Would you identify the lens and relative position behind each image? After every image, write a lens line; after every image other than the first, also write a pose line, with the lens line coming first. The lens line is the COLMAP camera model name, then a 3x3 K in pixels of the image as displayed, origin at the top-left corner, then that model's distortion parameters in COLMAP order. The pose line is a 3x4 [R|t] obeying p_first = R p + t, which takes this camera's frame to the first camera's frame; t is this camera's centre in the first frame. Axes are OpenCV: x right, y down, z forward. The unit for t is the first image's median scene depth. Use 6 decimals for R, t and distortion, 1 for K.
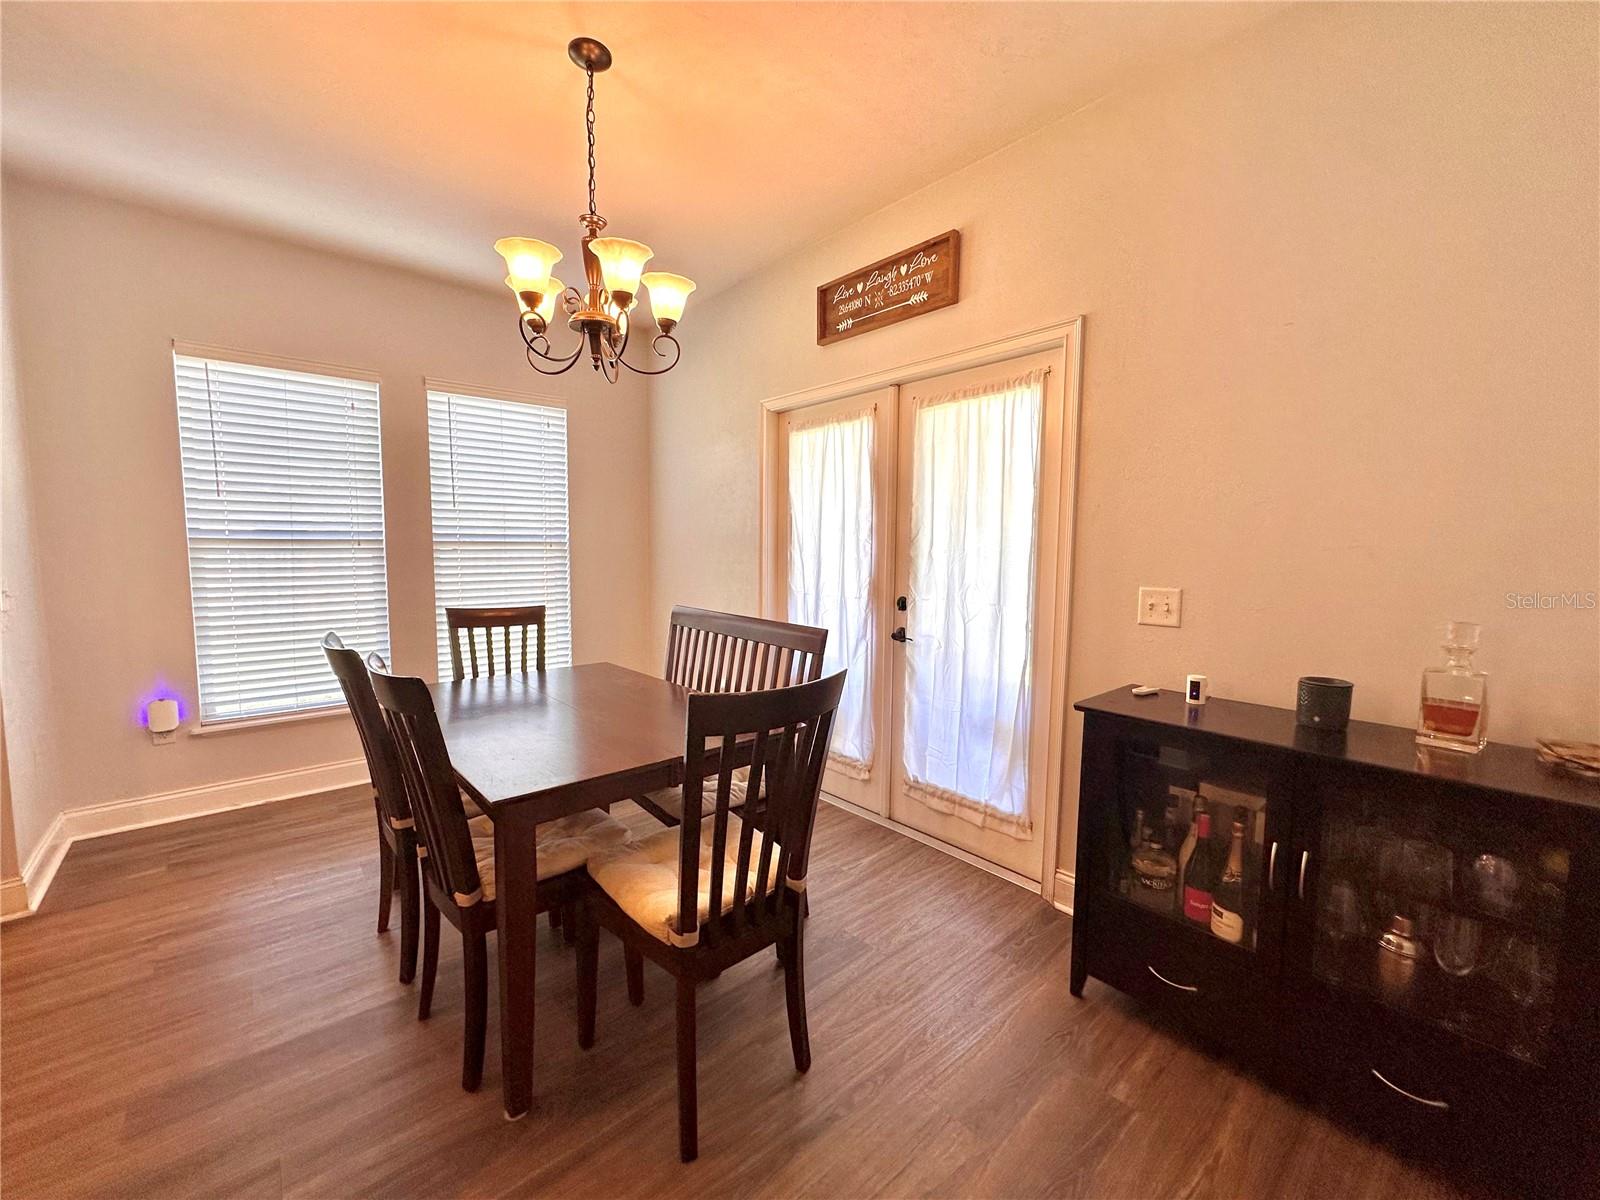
lens RADIAL K [[634.3, 0, 800.0], [0, 634.3, 600.0], [0, 0, 1]] dist [-0.001533, -0.000431]
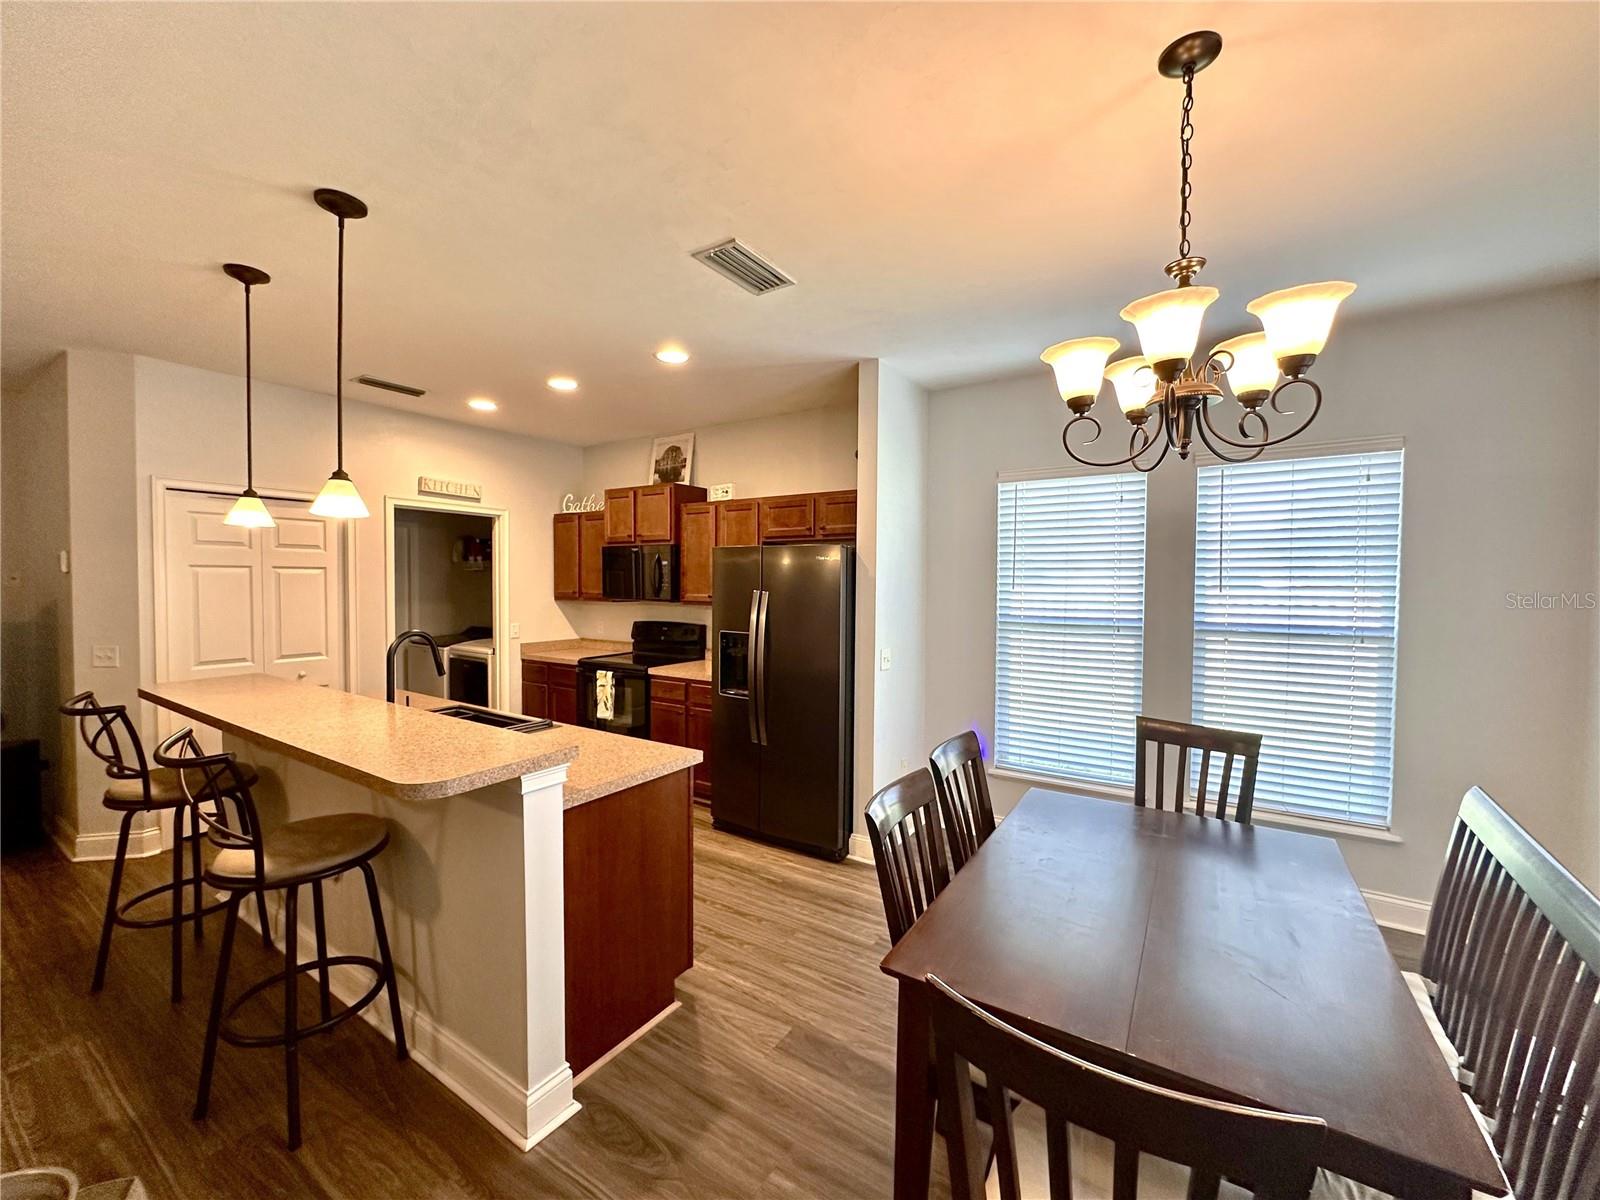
lens RADIAL K [[634.3, 0, 800.0], [0, 634.3, 600.0], [0, 0, 1]] dist [-0.001533, -0.000431]
pose [[0.268399, 0.025498, -0.962970, 0.229549], [-0.090153, 0.995927, 0.001243, -0.131478], [0.959080, 0.086481, 0.269604, 0.317923]]
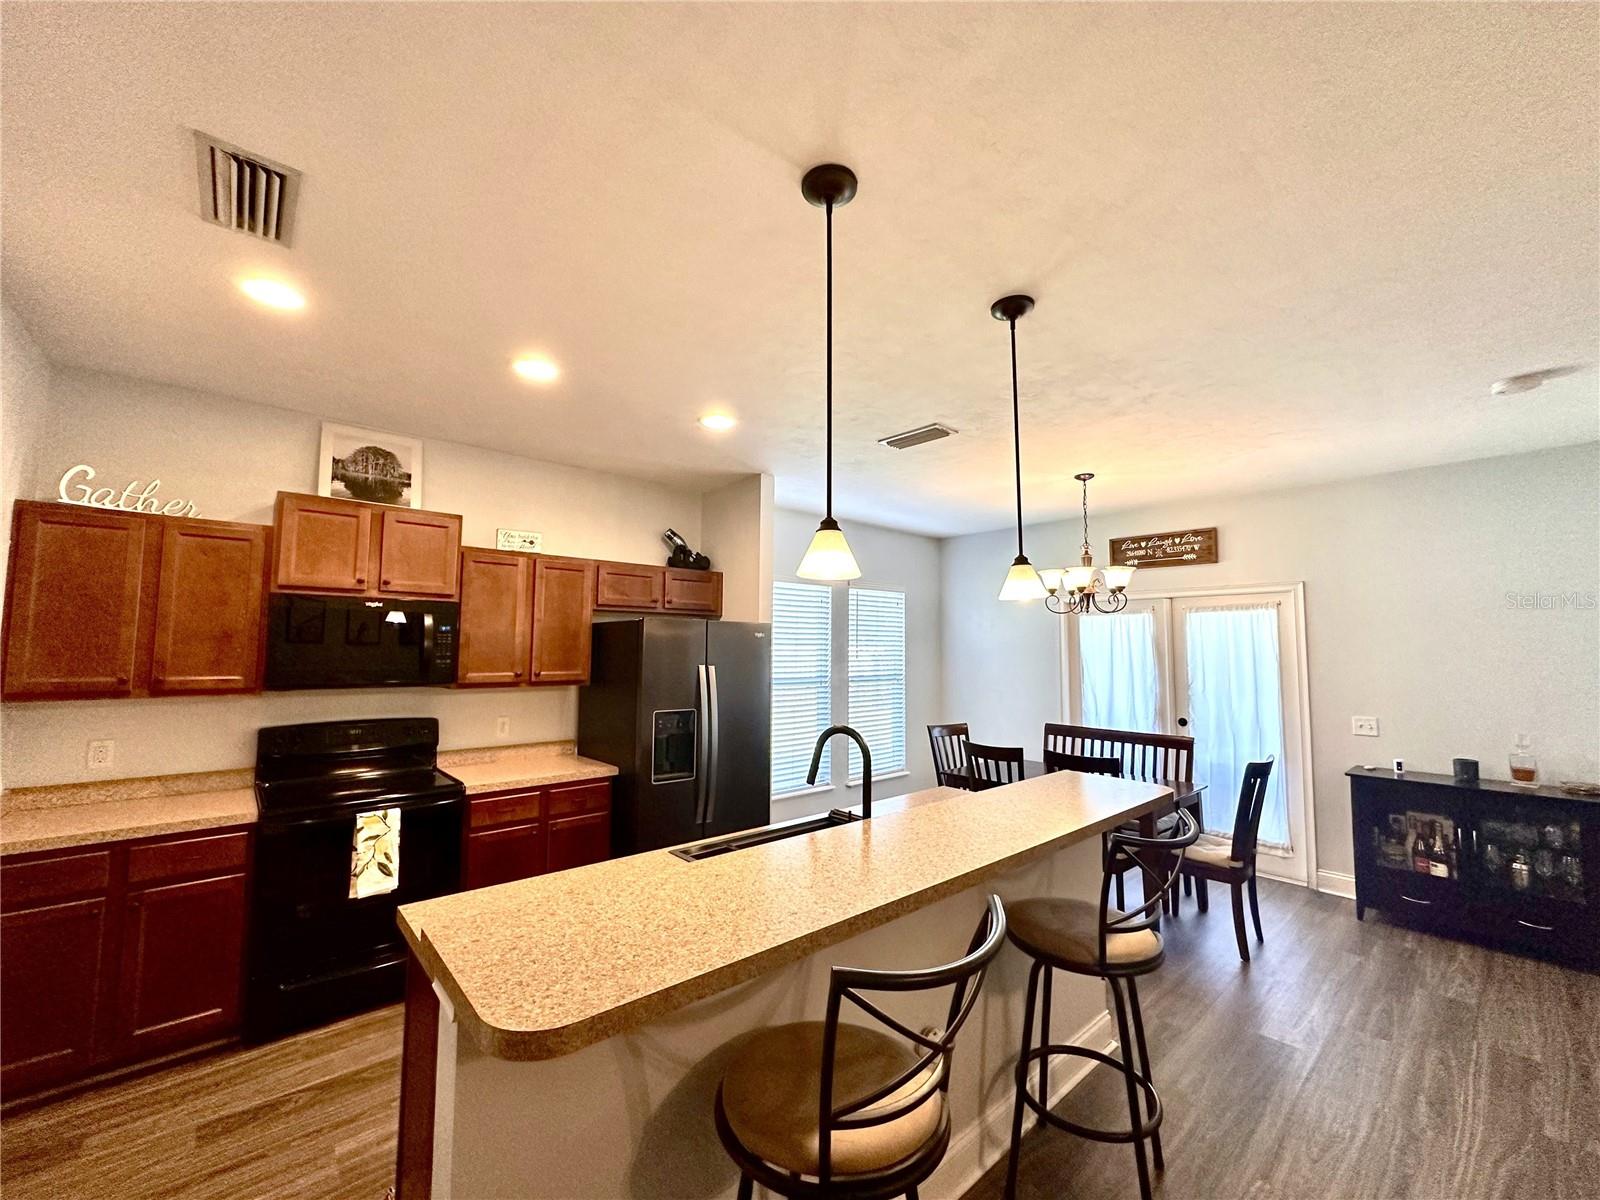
lens RADIAL K [[634.3, 0, 800.0], [0, 634.3, 600.0], [0, 0, 1]] dist [-0.001533, -0.000431]
pose [[0.999988, 0.002097, -0.004492, -1.091111], [-0.002804, 0.986506, -0.163700, -0.044888], [0.004088, 0.163710, 0.986500, -0.951421]]
